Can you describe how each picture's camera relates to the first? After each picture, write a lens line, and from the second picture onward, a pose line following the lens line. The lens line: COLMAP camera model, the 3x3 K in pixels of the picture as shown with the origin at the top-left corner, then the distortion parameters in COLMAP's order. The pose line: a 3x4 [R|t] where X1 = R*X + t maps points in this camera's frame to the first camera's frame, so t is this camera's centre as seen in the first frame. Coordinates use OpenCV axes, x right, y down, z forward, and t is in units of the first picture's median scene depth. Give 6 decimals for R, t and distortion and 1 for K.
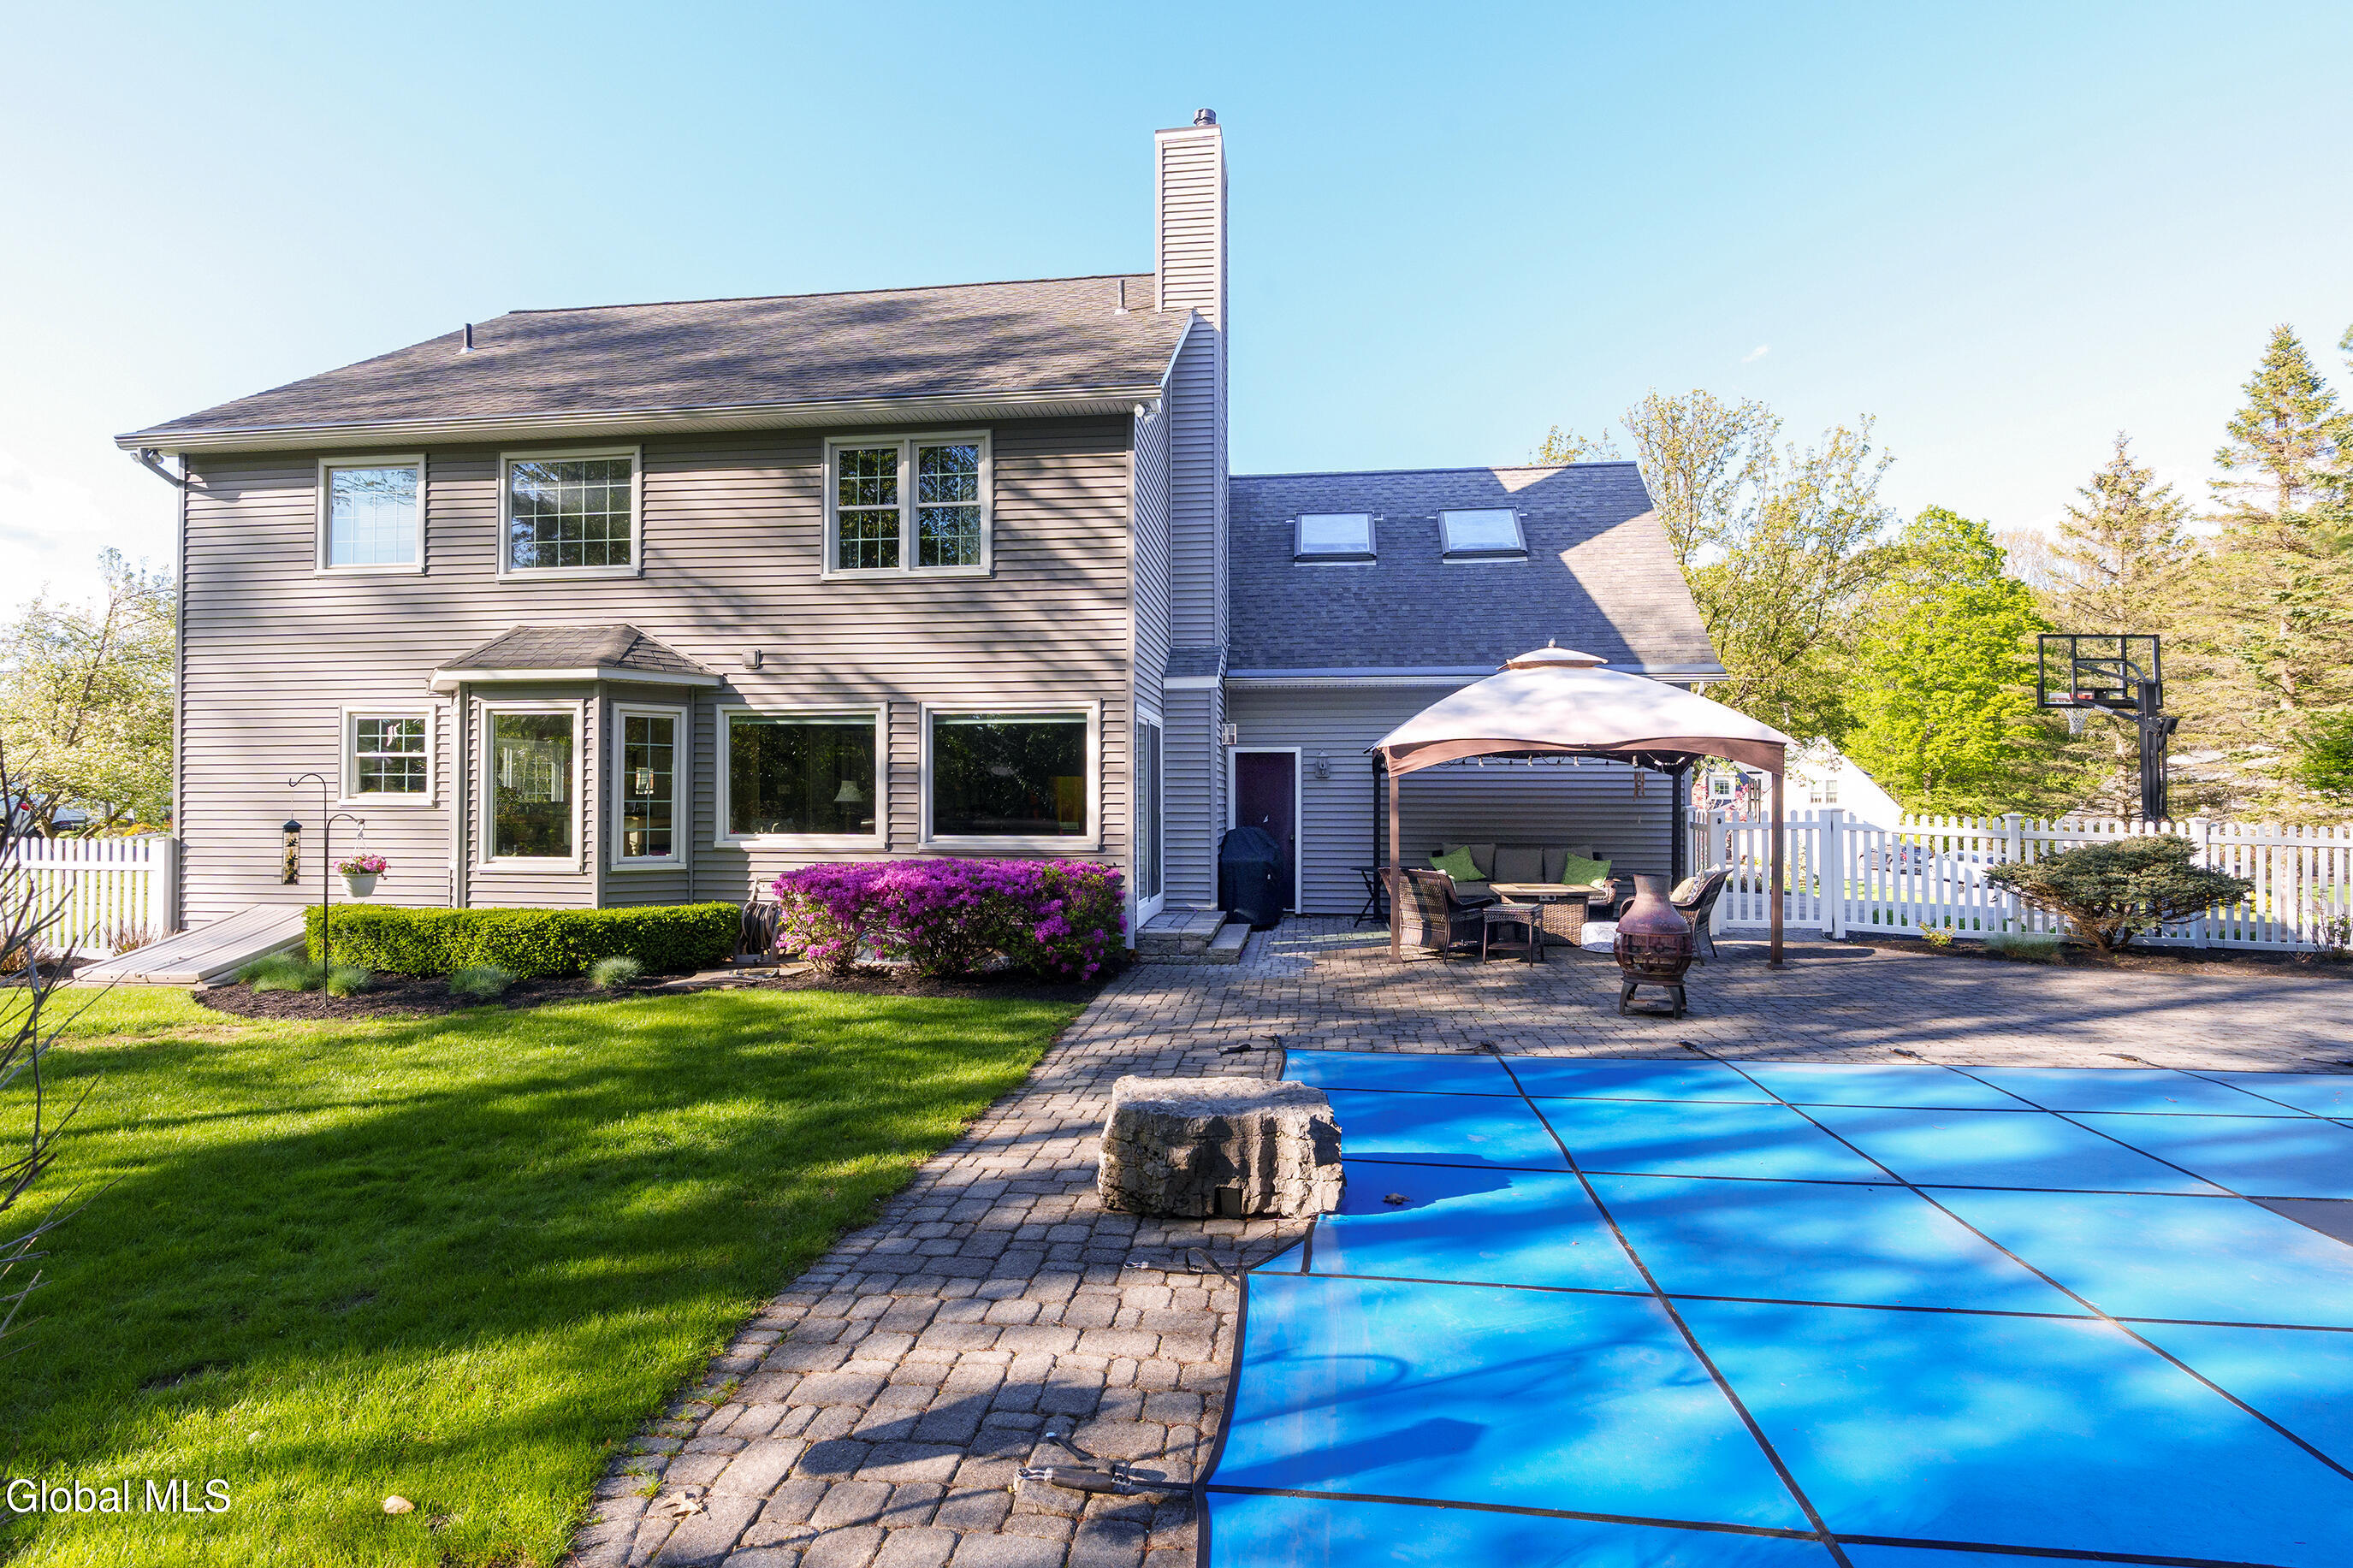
lens RADIAL K [[1090.0, 0, 1190.0], [0, 1090.0, 816.8], [0, 0, 1]] dist [-0.001084, 0.000216]
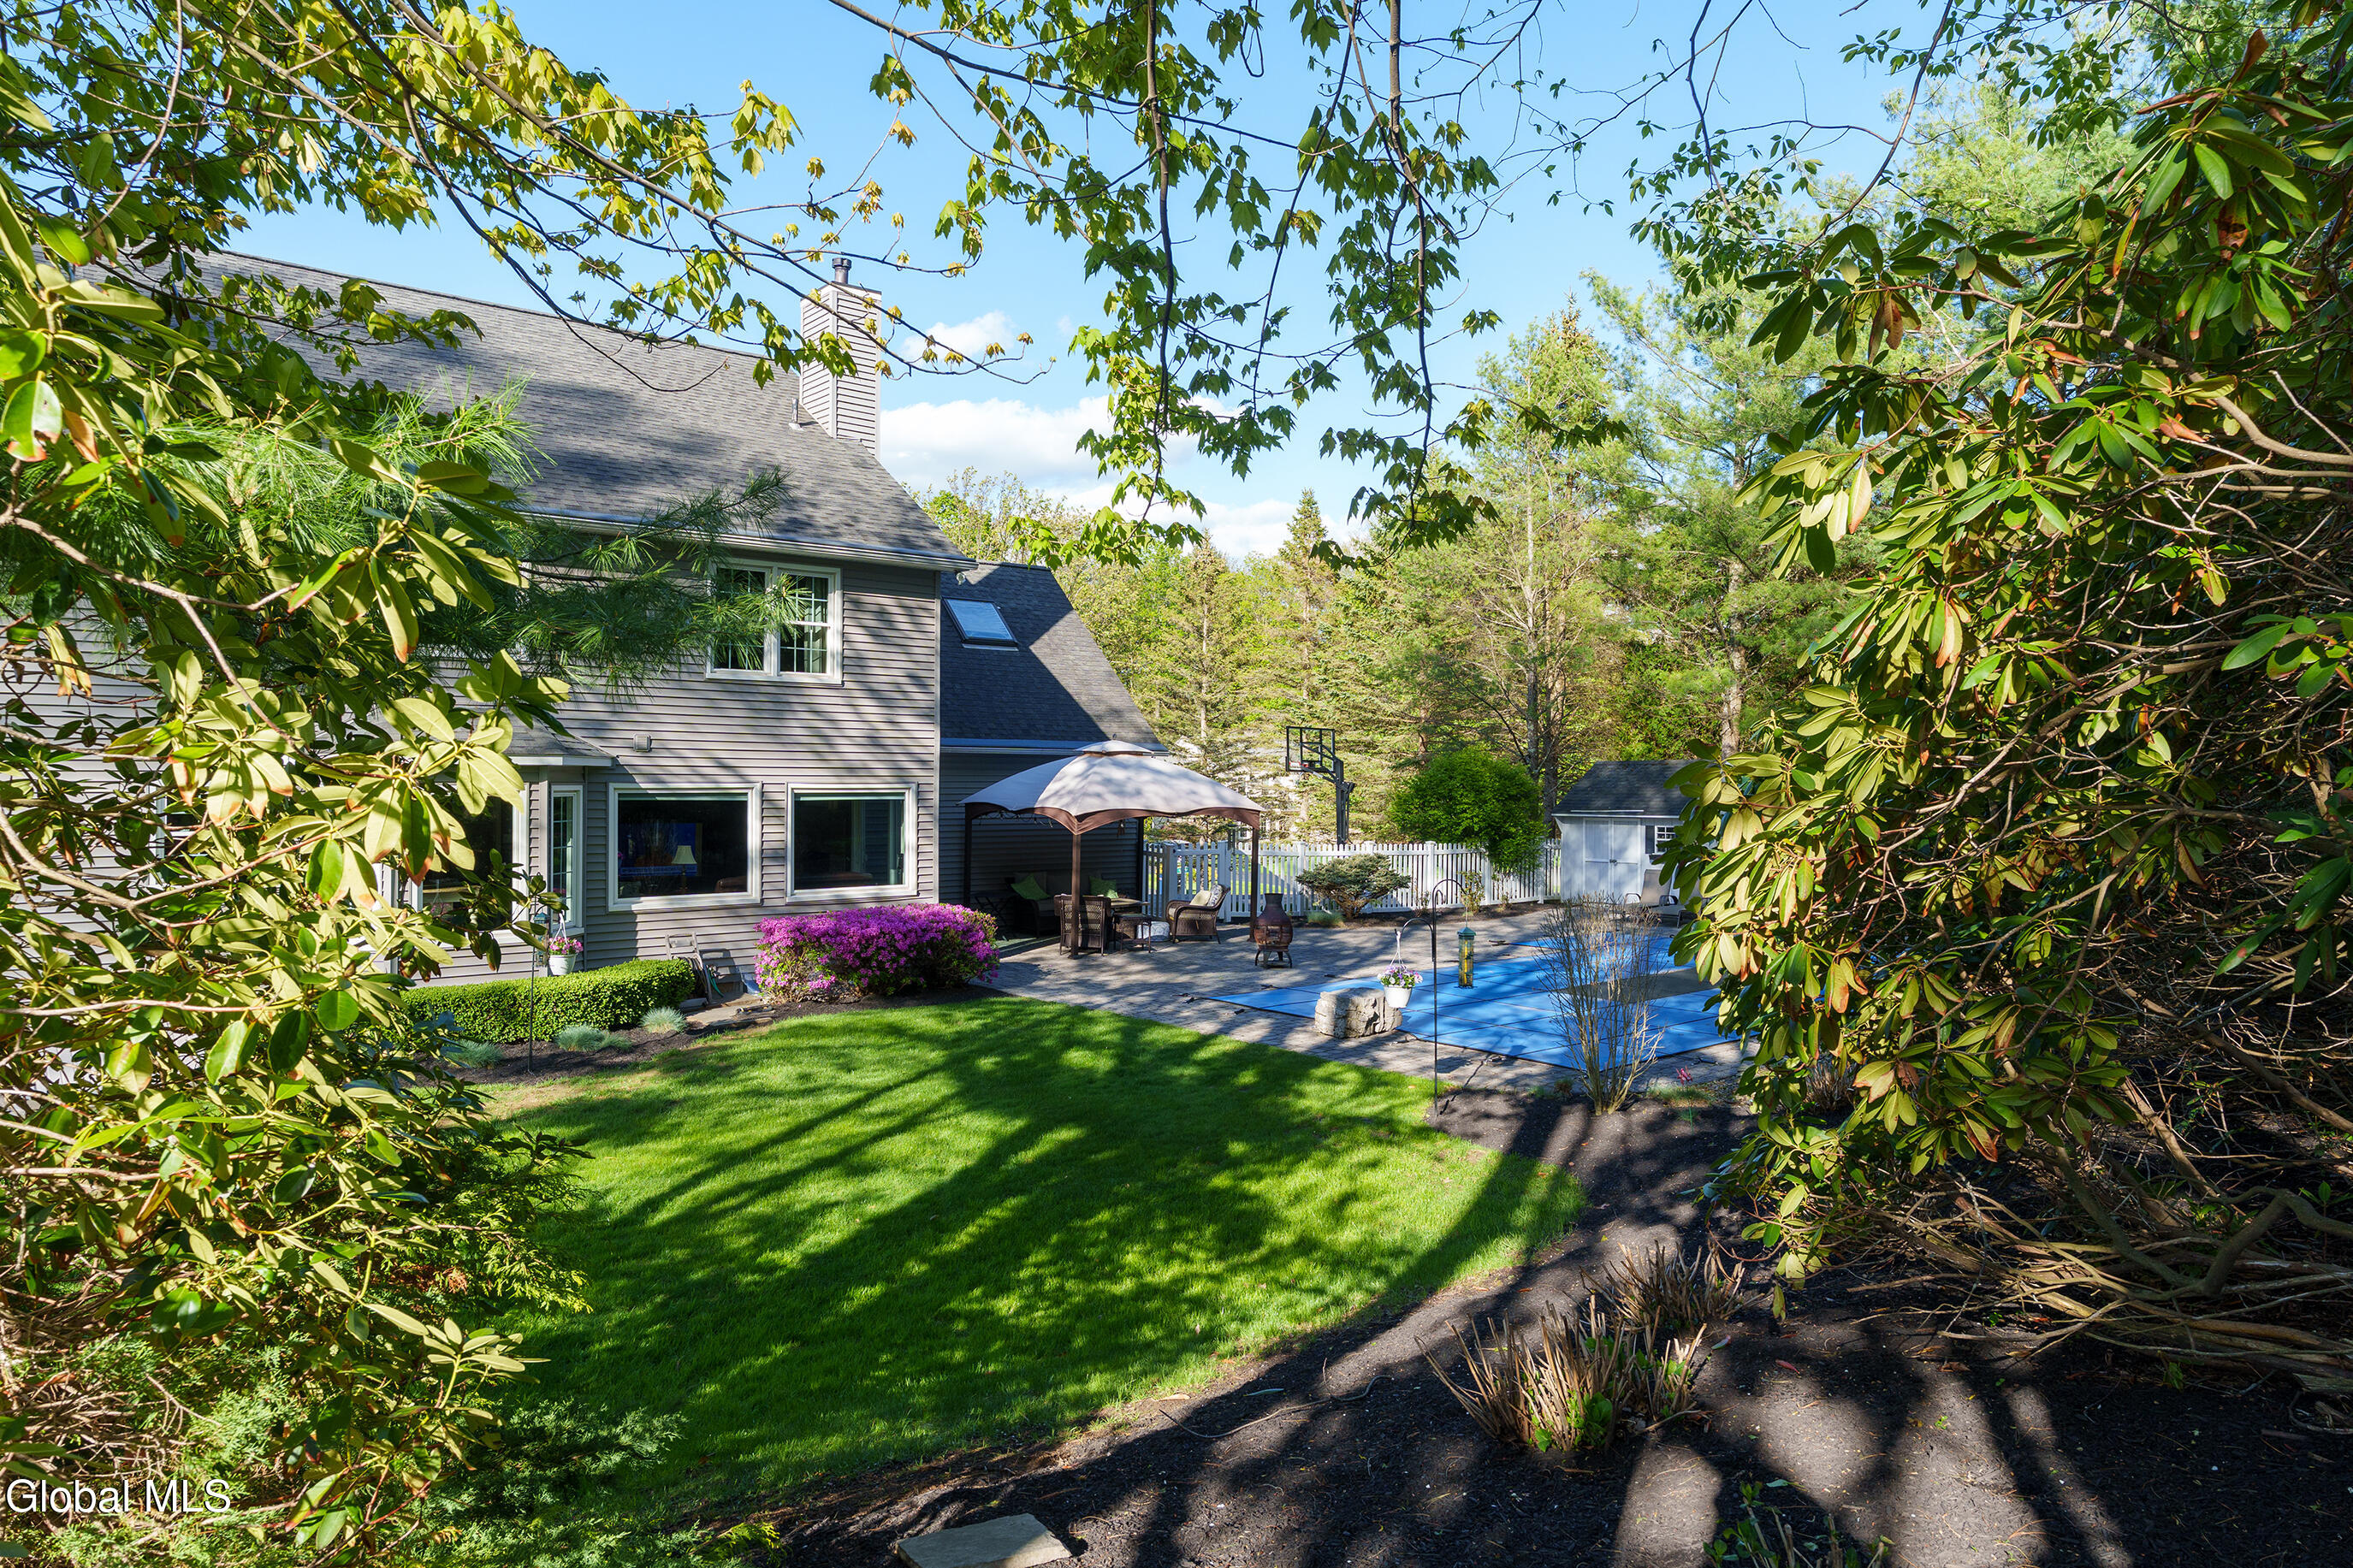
lens RADIAL K [[1473.9, 0, 1181.0], [0, 1473.9, 781.0], [0, 0, 1]] dist [-0.002170, -0.000568]
pose [[0.674591, -0.000098, 0.738192, -1.163480], [-0.003497, 0.999988, 0.003329, -0.113251], [-0.738184, -0.004827, 0.674583, -0.450218]]
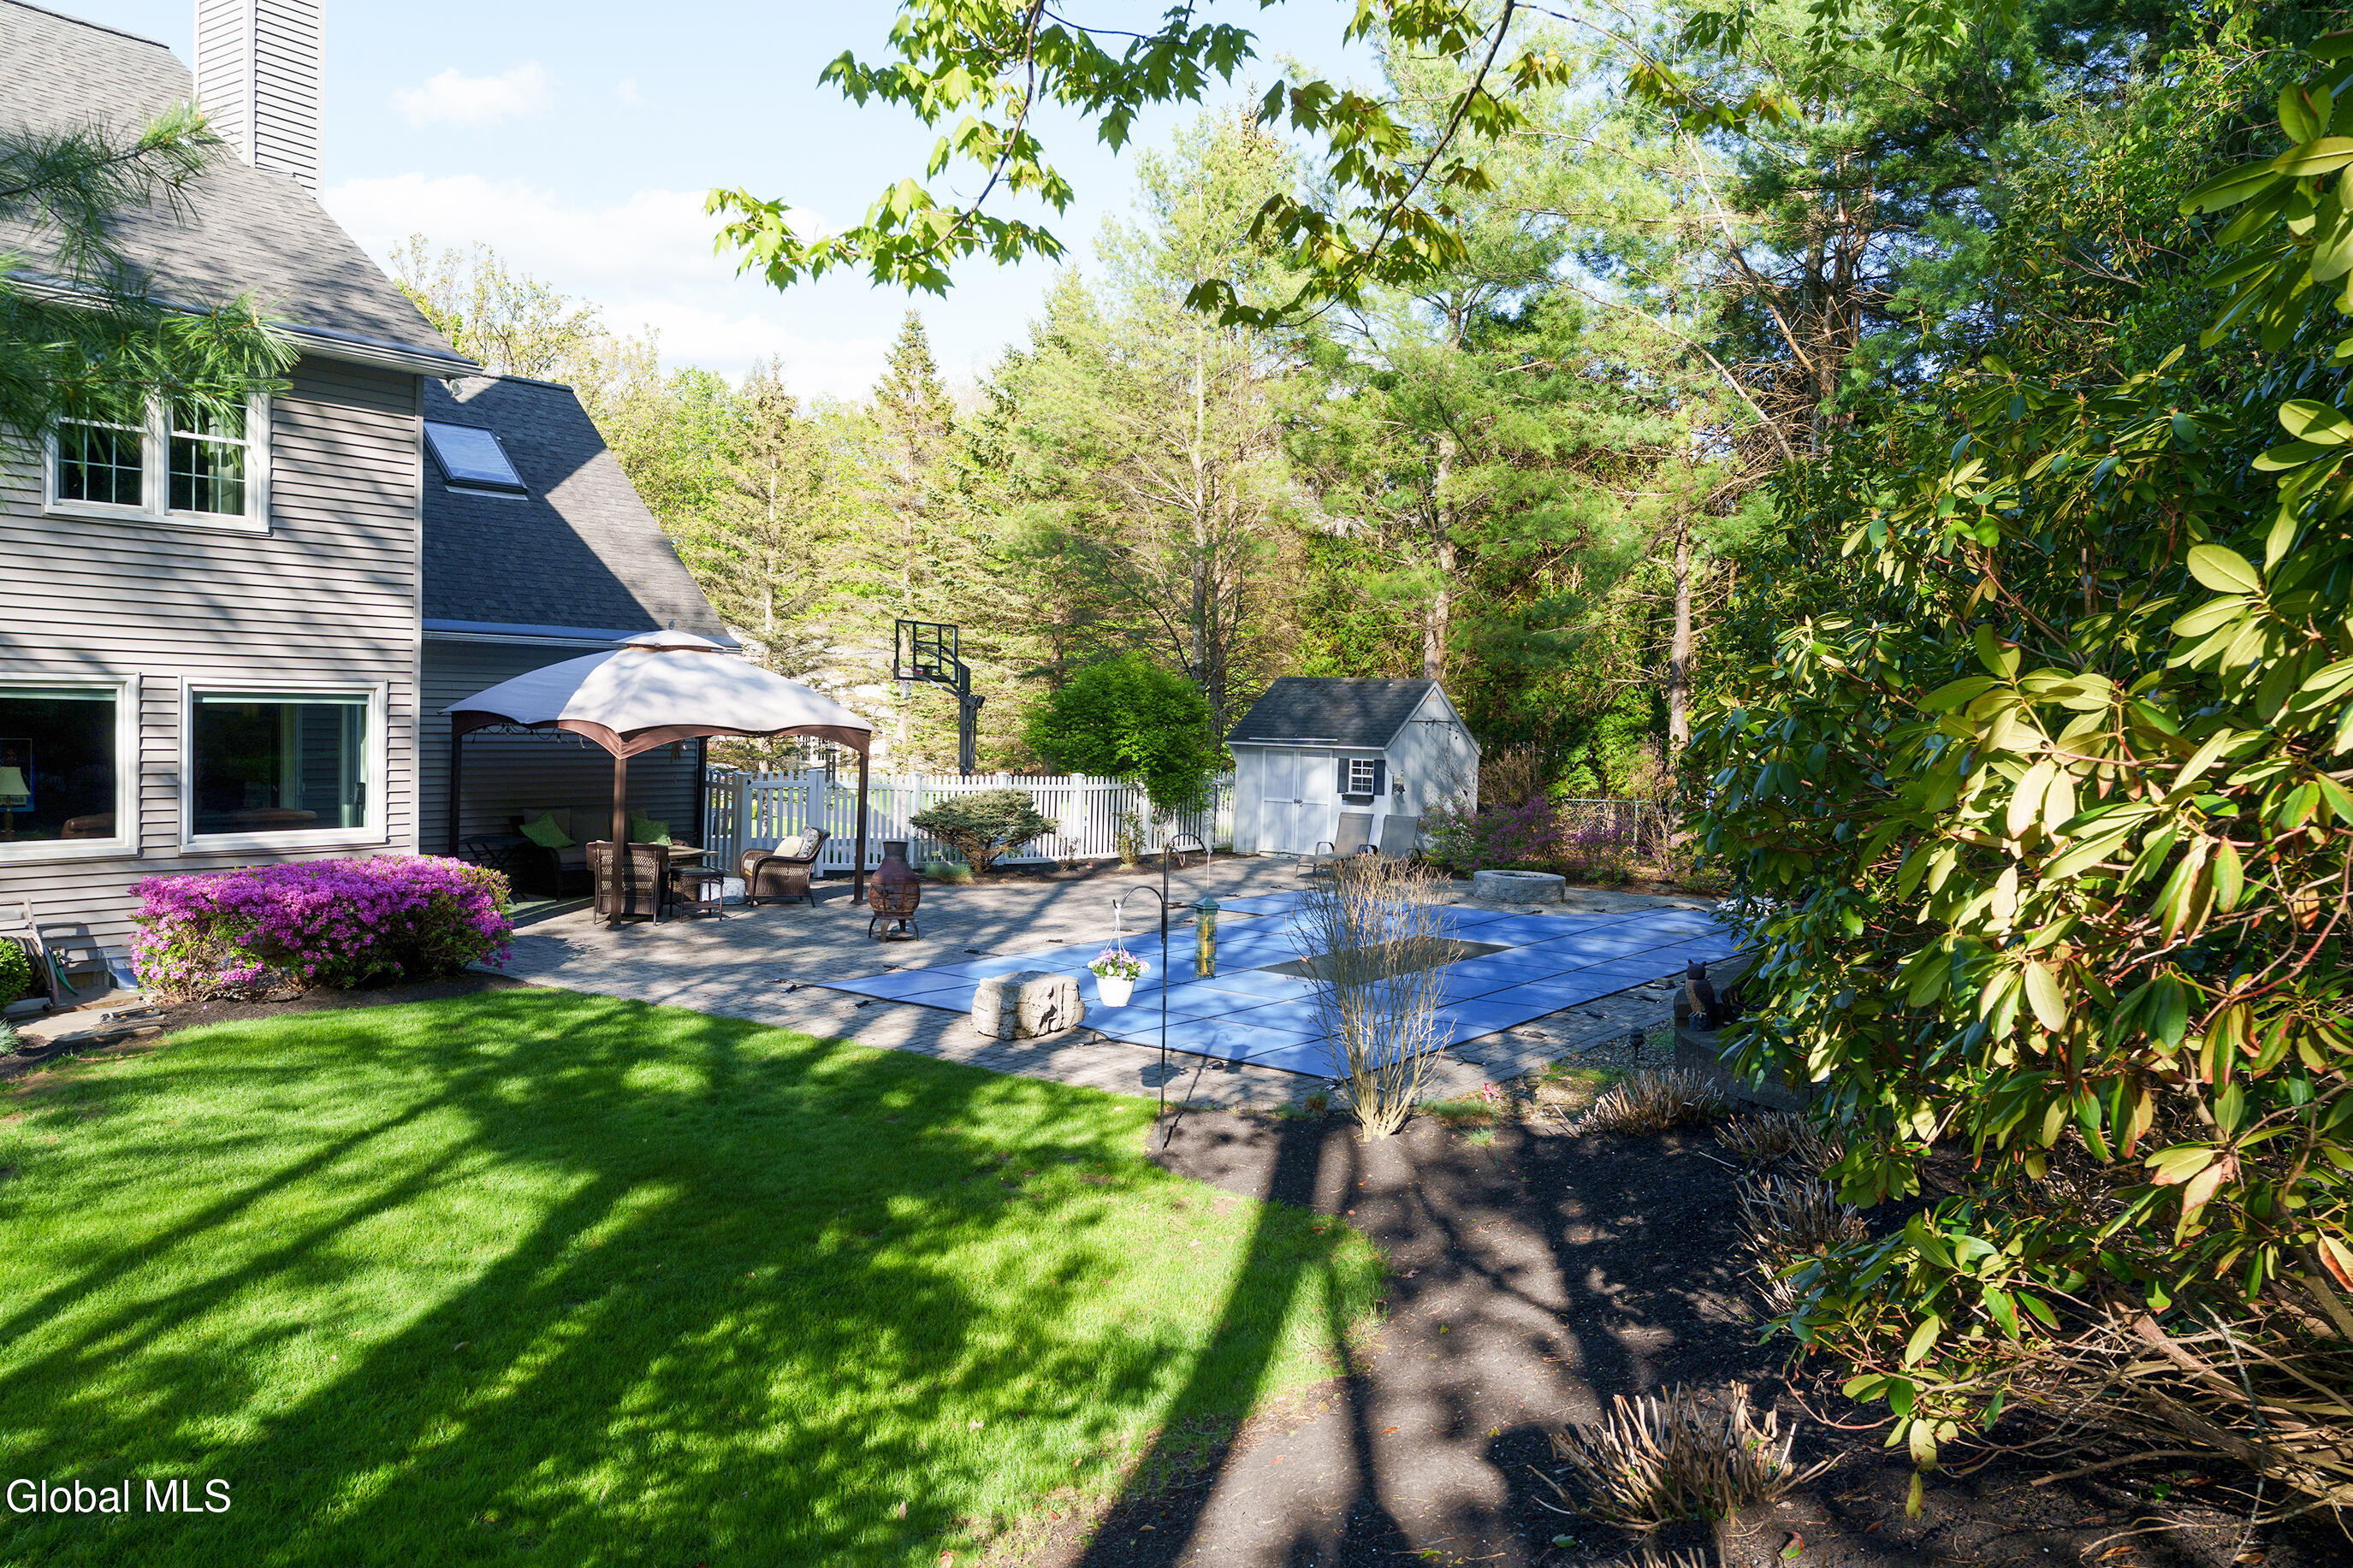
lens RADIAL K [[1821.4, 0, 1176.4], [0, 1821.4, 788.9], [0, 0, 1]] dist [0.022815, -0.018924]
pose [[0.469965, -0.031314, 0.882129, -1.108564], [-0.030112, 0.998220, 0.051478, -0.112466], [-0.882171, -0.050756, 0.468186, -0.321054]]
